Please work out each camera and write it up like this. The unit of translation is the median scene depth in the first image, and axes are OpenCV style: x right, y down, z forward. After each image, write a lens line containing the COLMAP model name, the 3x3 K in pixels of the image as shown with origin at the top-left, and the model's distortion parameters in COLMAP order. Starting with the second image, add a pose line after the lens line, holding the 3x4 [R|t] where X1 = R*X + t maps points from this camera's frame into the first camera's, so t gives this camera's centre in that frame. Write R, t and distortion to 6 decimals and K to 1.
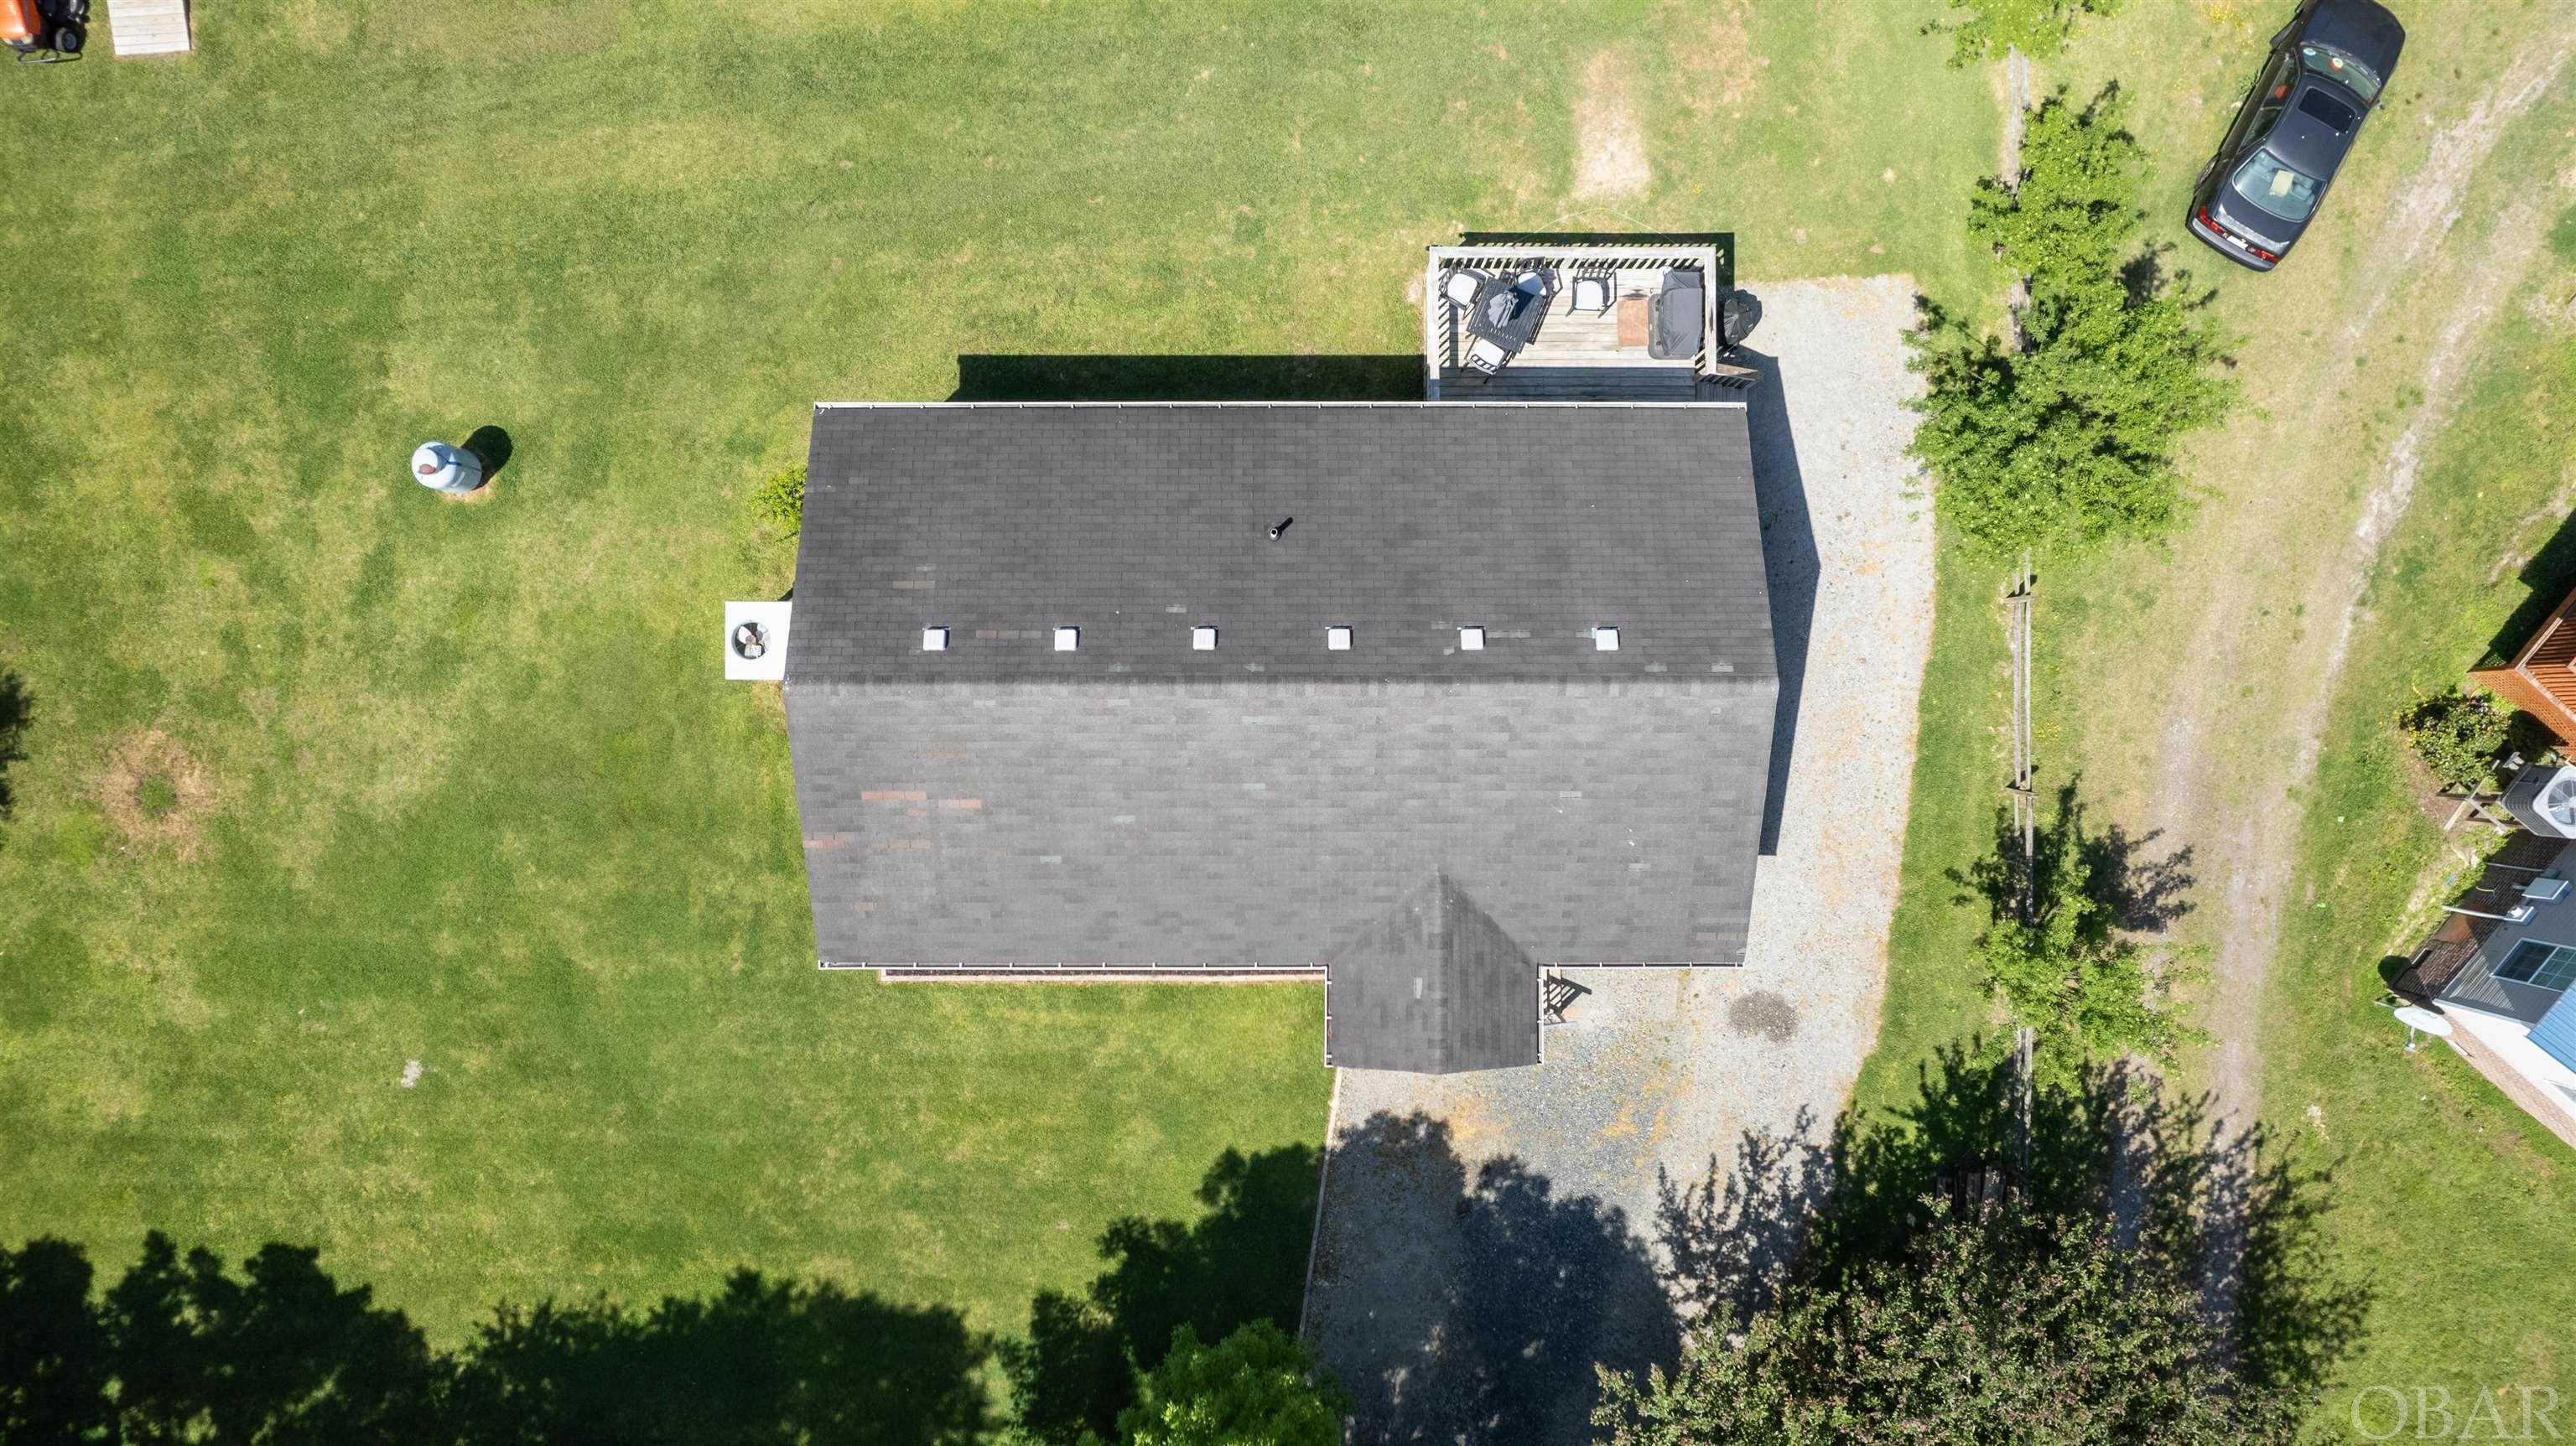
lens RADIAL K [[1631.7, 0, 1290.1], [0, 1631.7, 698.4], [0, 0, 1]] dist [-0.070145, 0.049406]
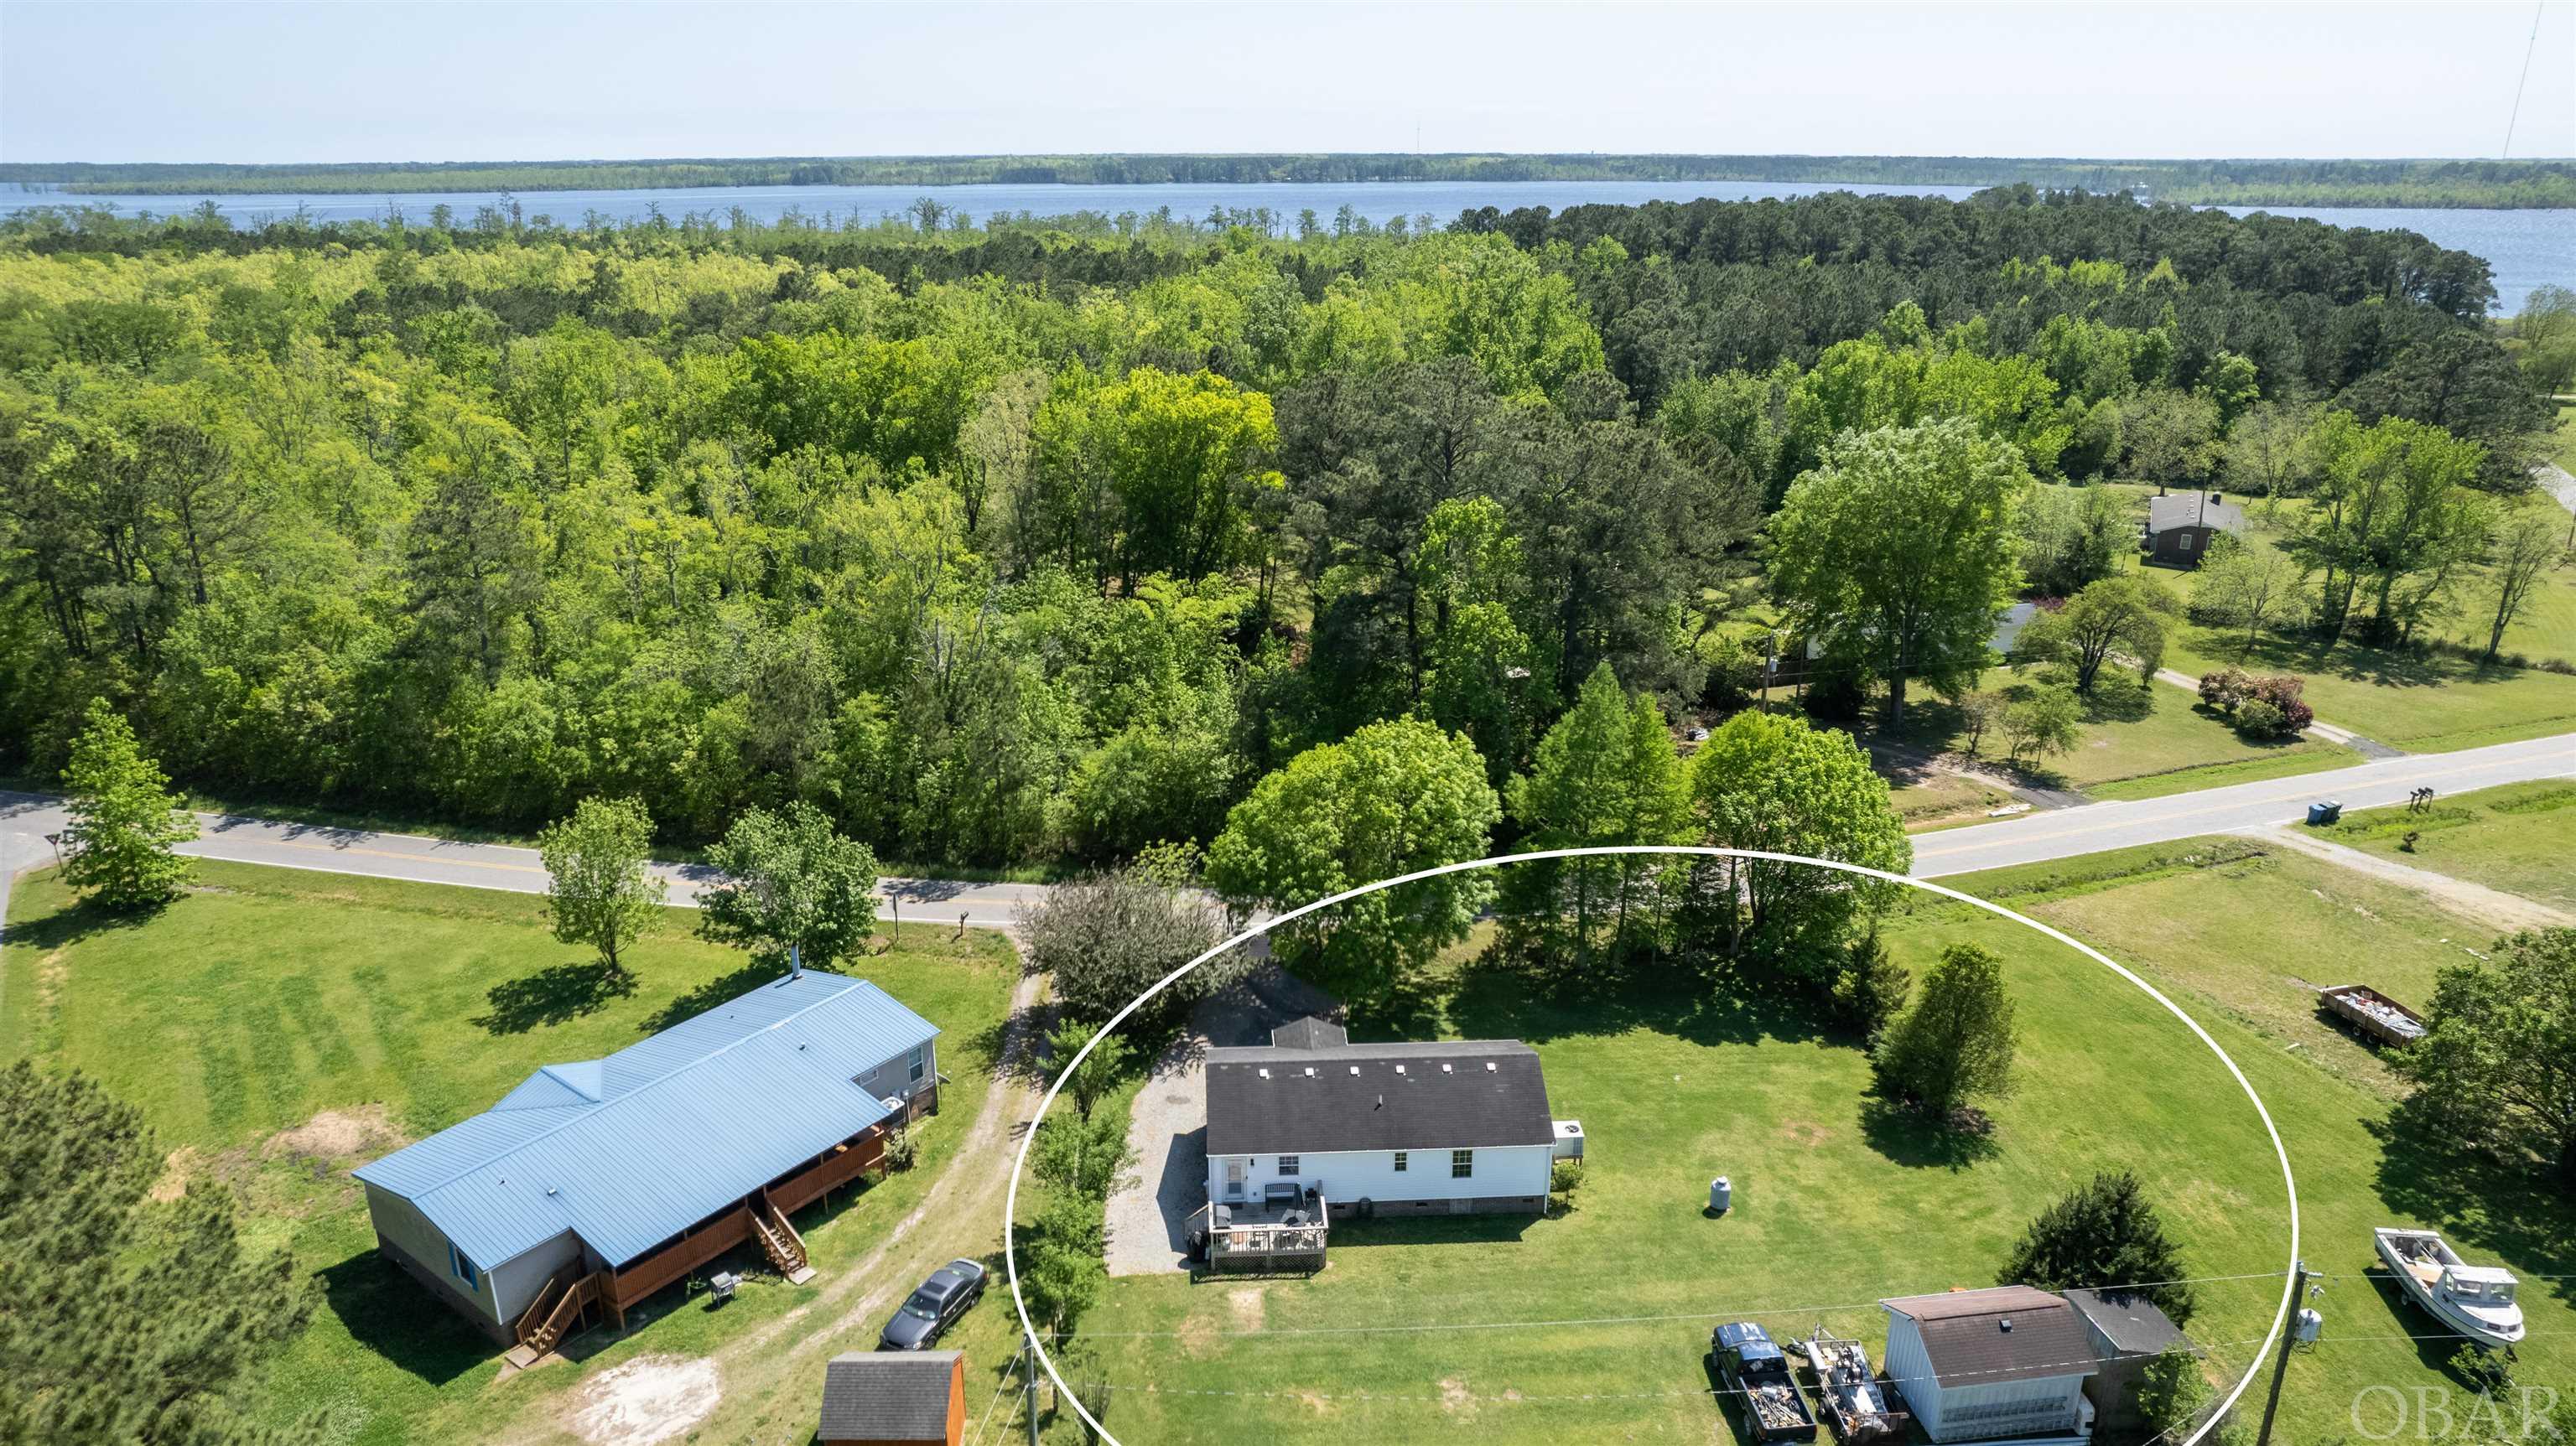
lens RADIAL K [[1631.7, 0, 1290.1], [0, 1631.7, 698.4], [0, 0, 1]] dist [-0.070145, 0.049406]
pose [[-0.998734, 0.013544, -0.048442, 0.234798], [-0.050223, -0.321835, 0.945463, -2.171023], [-0.002785, 0.946699, 0.322107, -0.497866]]
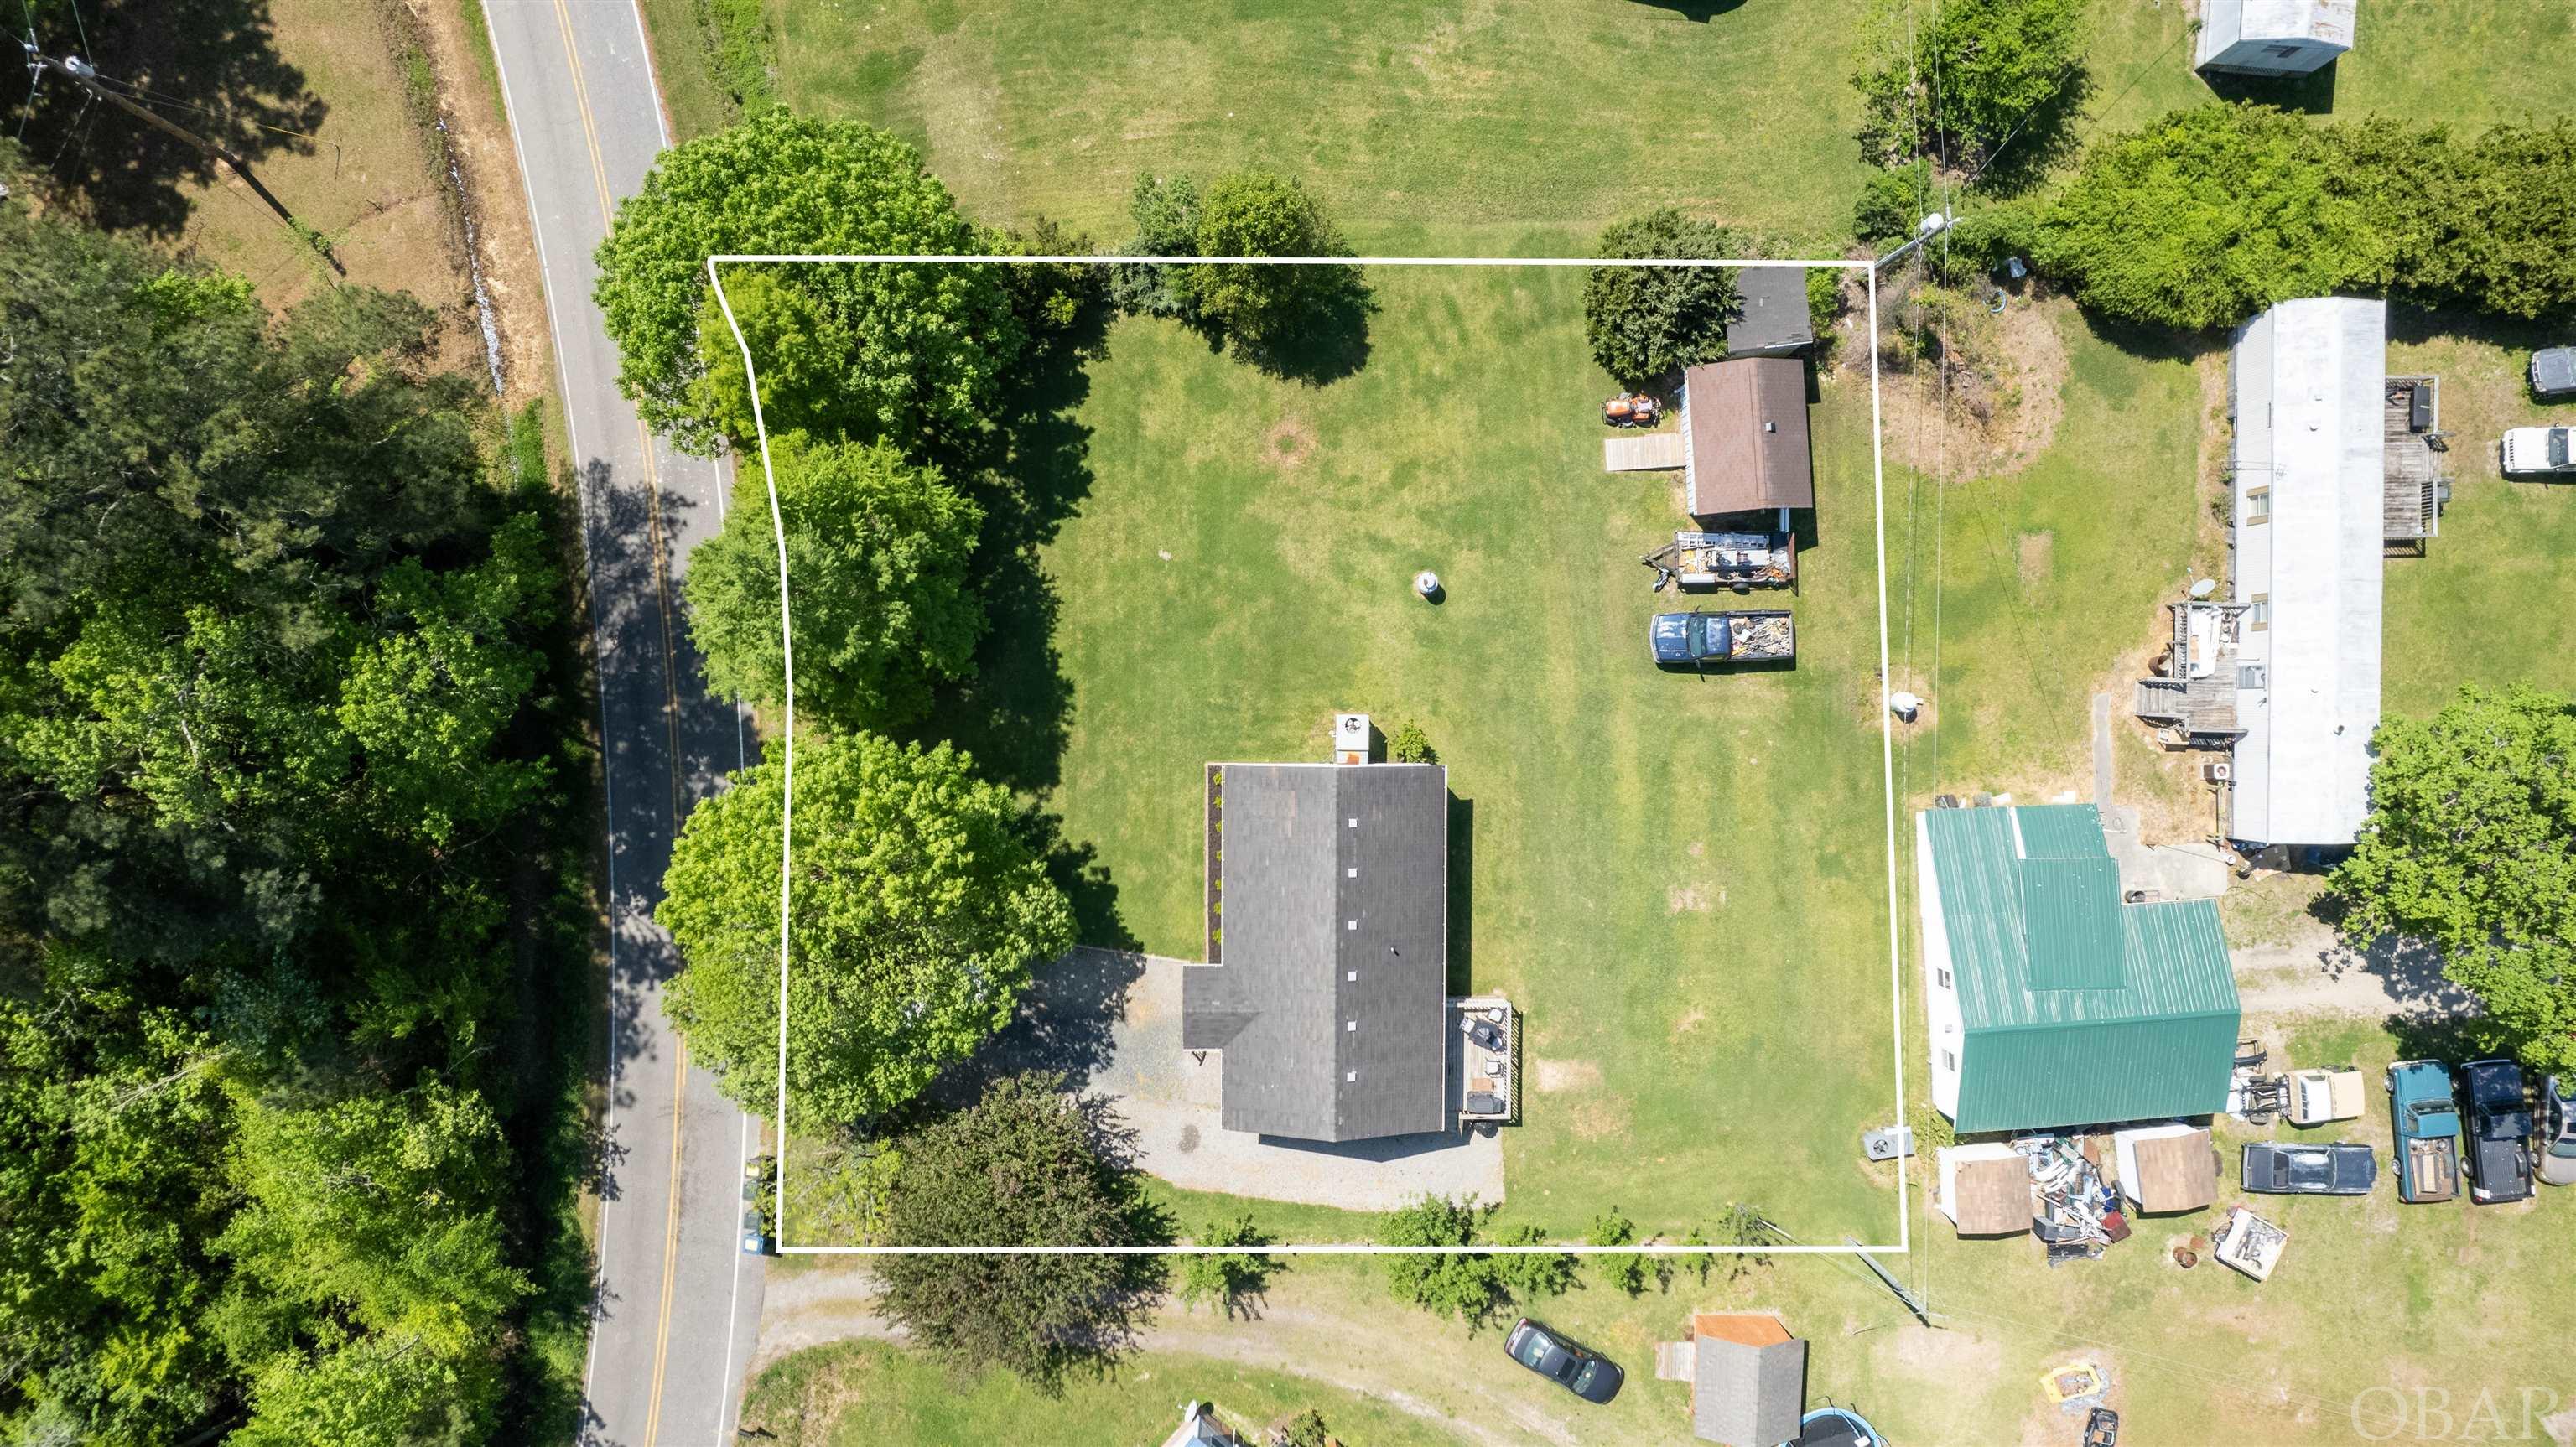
lens RADIAL K [[1631.8, 0, 1290.1], [0, 1631.8, 698.8], [0, 0, 1]] dist [-0.070145, 0.049406]
pose [[-0.005585, 0.999969, -0.005542, -0.337134], [-0.999984, -0.005591, -0.001055, 0.058384], [-0.001086, 0.005536, 0.999984, -1.377321]]
